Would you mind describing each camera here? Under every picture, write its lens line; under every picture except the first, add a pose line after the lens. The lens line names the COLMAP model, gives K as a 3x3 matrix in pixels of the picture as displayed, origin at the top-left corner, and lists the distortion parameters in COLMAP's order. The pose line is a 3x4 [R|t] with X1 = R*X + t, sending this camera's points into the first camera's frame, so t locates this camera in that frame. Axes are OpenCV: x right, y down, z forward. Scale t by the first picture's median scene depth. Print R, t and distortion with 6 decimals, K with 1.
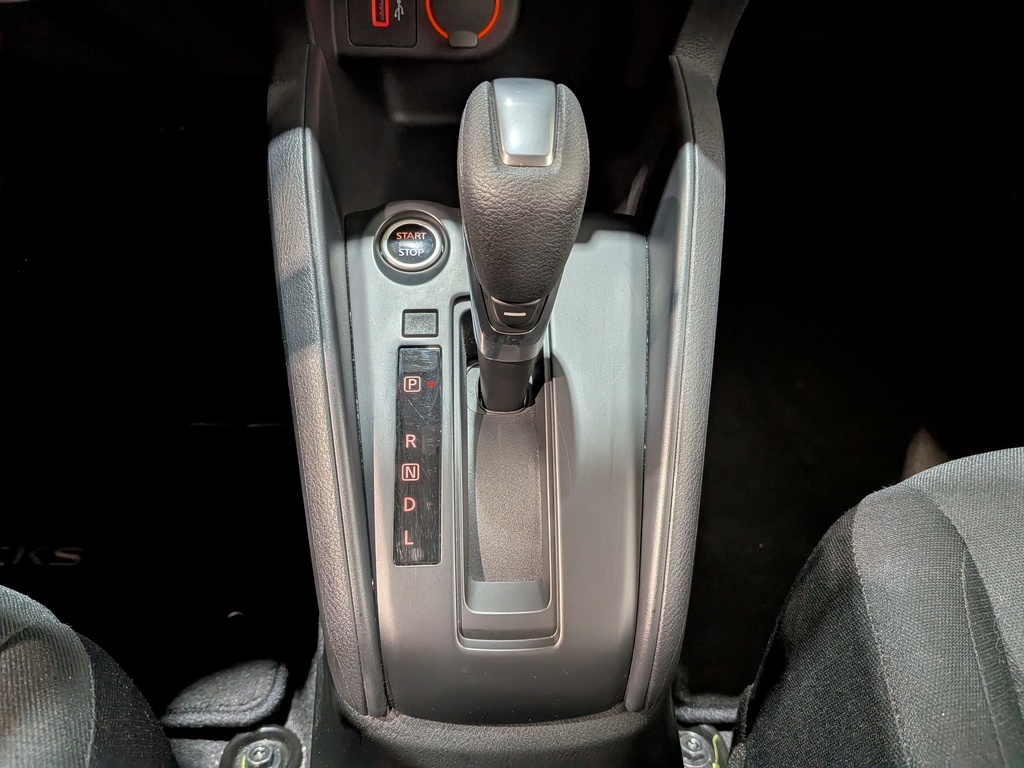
lens RADIAL K [[746.6, 0, 485.9], [0, 746.6, 381.5], [0, 0, 1]] dist [0.056352, -0.094364]
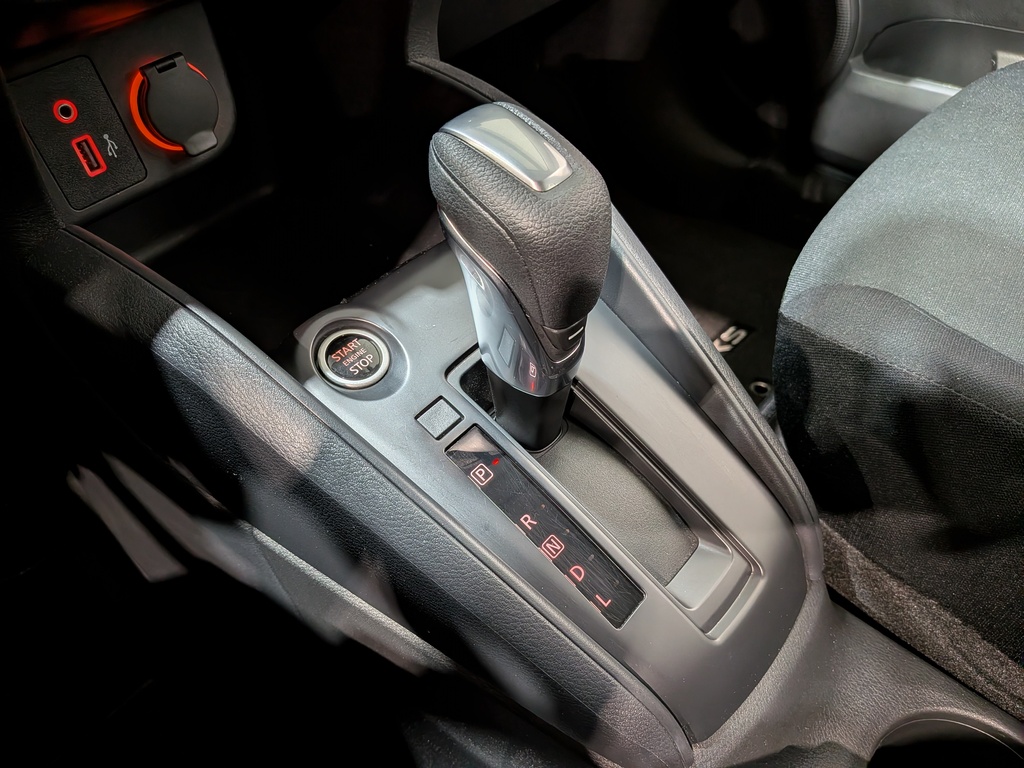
lens RADIAL K [[746.6, 0, 515.8], [0, 746.6, 390.1], [0, 0, 1]] dist [0.056352, -0.094364]
pose [[0.676130, -0.574247, 0.461615, -0.418308], [0.582208, 0.800382, 0.142907, -0.178343], [-0.451533, 0.172132, 0.875493, 0.174097]]
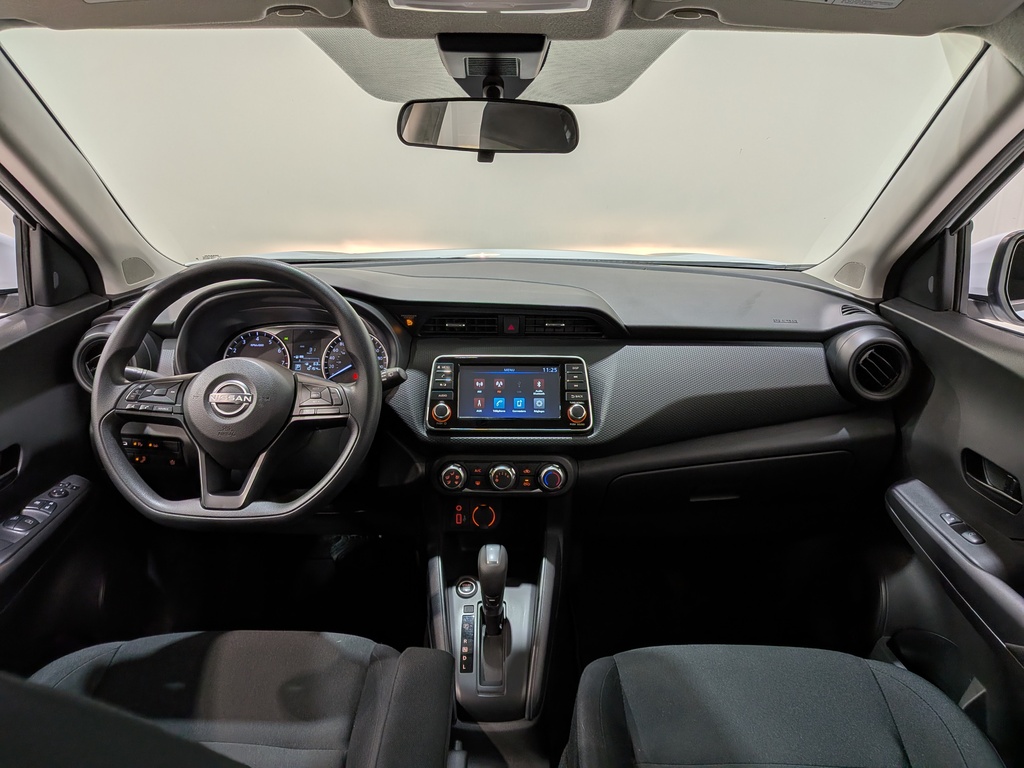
lens RADIAL K [[746.6, 0, 510.1], [0, 746.6, 380.2], [0, 0, 1]] dist [0.056352, -0.094364]
pose [[0.999051, -0.029389, -0.032156, 0.251566], [0.008938, 0.860732, -0.508980, 0.791089], [0.042636, 0.508209, 0.860178, -2.570854]]
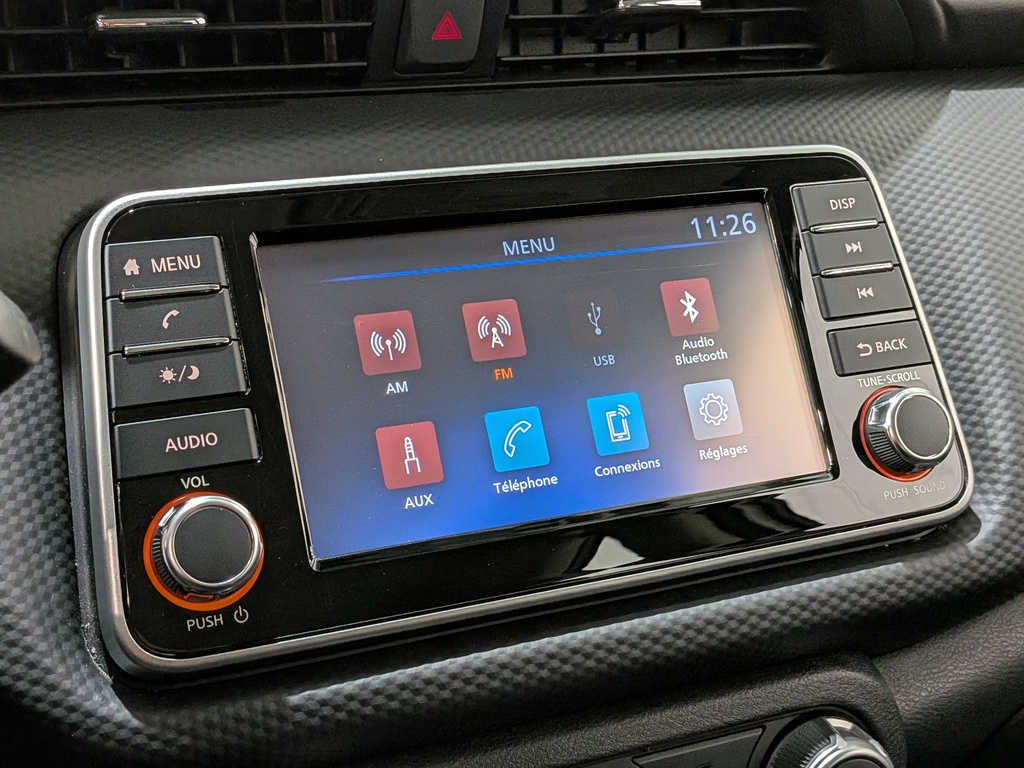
lens RADIAL K [[1524.6, 0, 510.2], [0, 1524.6, 387.4], [0, 0, 1]] dist [0.062534, 0.000000]
pose [[0.923556, -0.156689, 0.349990, -0.382866], [0.303317, 0.856920, -0.416756, -0.481475], [-0.234612, 0.491056, 0.838940, -0.464611]]
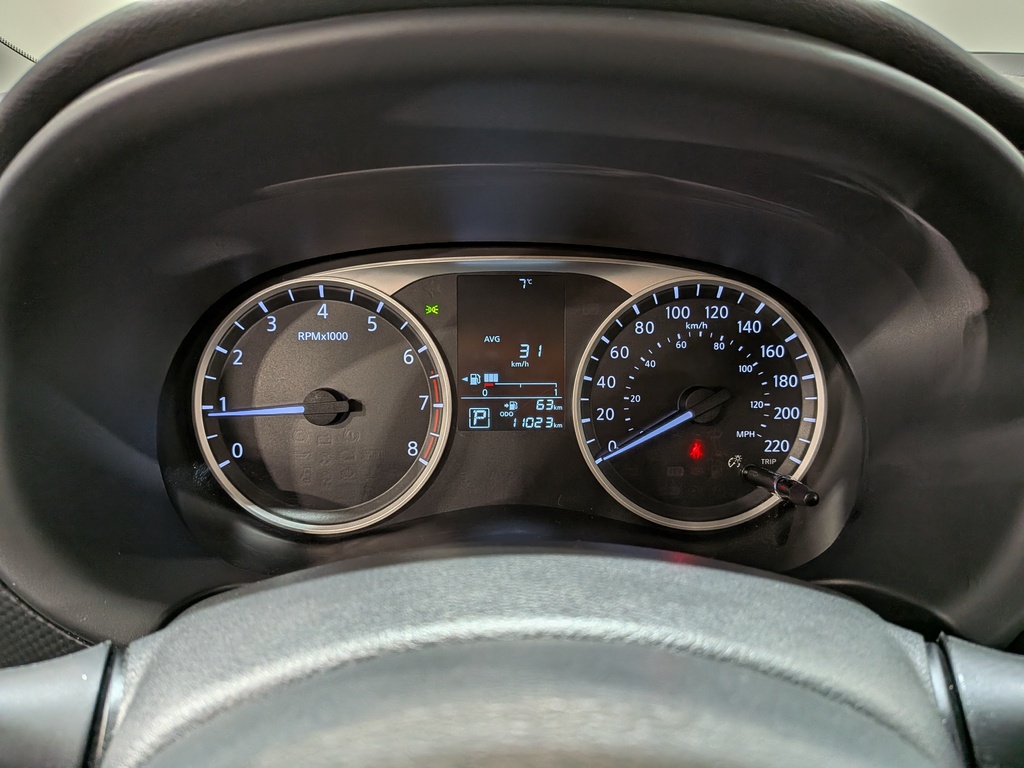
lens RADIAL K [[746.6, 0, 509.4], [0, 746.6, 392.4], [0, 0, 1]] dist [0.056352, -0.094364]
pose [[0.999160, -0.035501, -0.020456, -0.977320], [0.023931, 0.910902, -0.411927, -0.966157], [0.033257, 0.411092, 0.910987, -0.112399]]
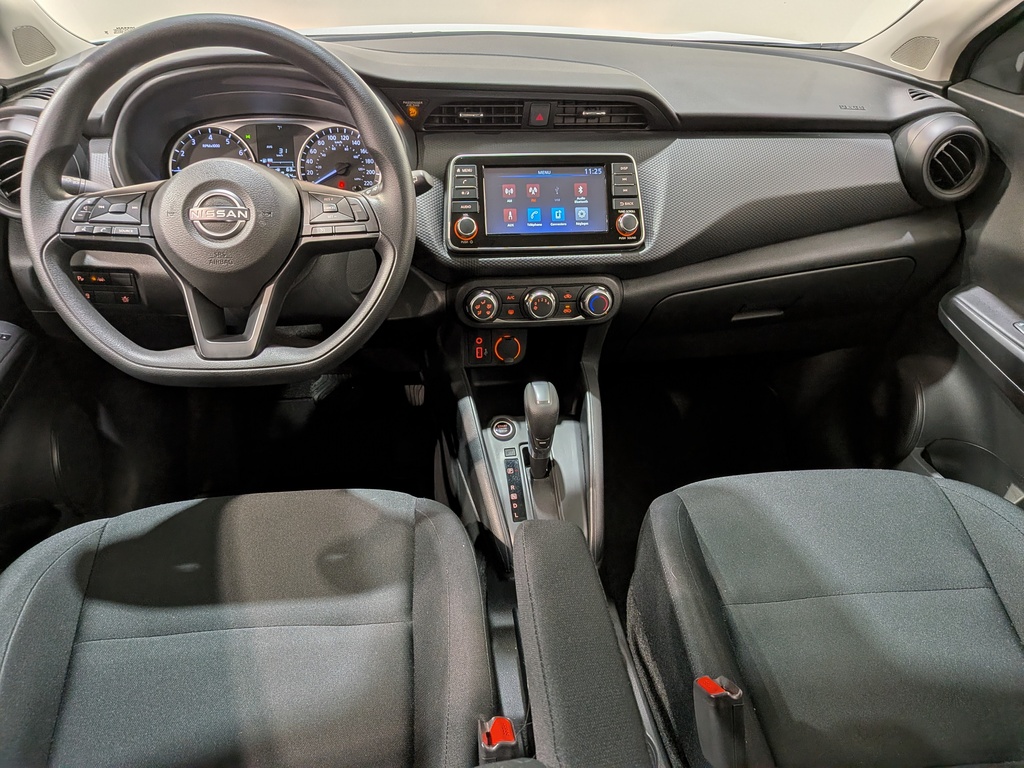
lens RADIAL K [[746.6, 0, 511.6], [0, 746.6, 382.2], [0, 0, 1]] dist [0.056352, -0.094364]
pose [[0.993916, -0.072339, 0.083054, -0.319879], [0.092722, 0.956533, -0.276489, 0.502937], [-0.059443, 0.282508, 0.957421, -2.071755]]
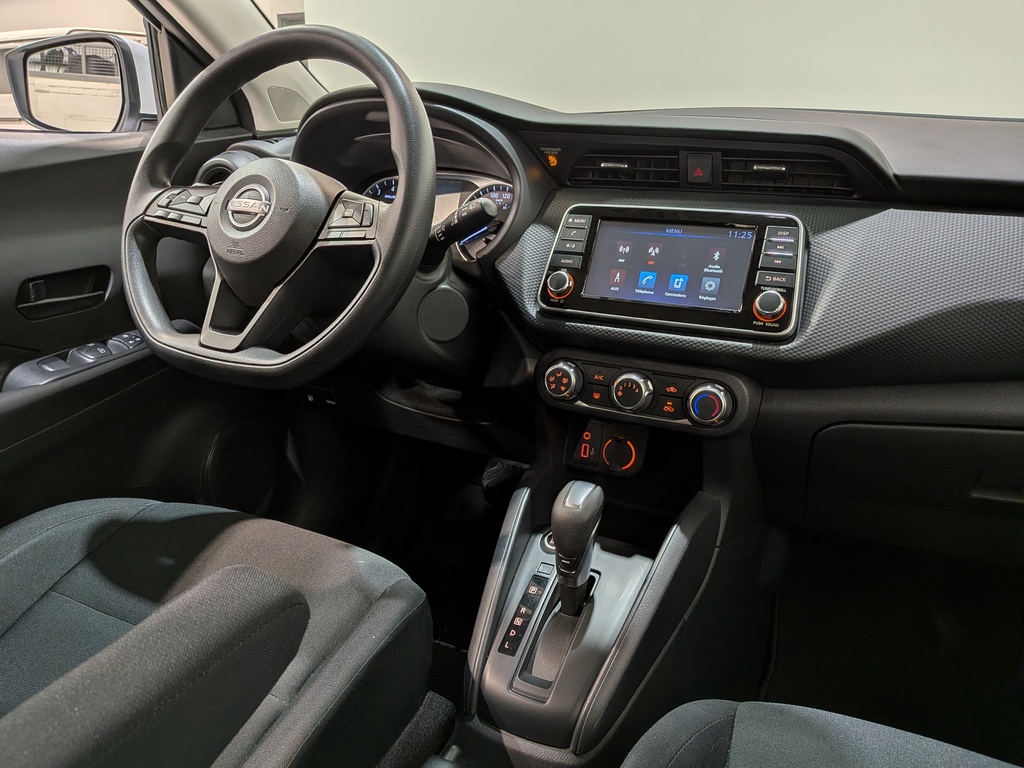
lens RADIAL K [[741.8, 0, 501.0], [0, 741.8, 407.2], [0, 0, 1]] dist [0.035611, -0.062888]
pose [[0.879435, 0.132586, -0.457181, 0.809387], [-0.328515, 0.864094, -0.381338, 0.430111], [0.344488, 0.485553, 0.803472, -1.224598]]
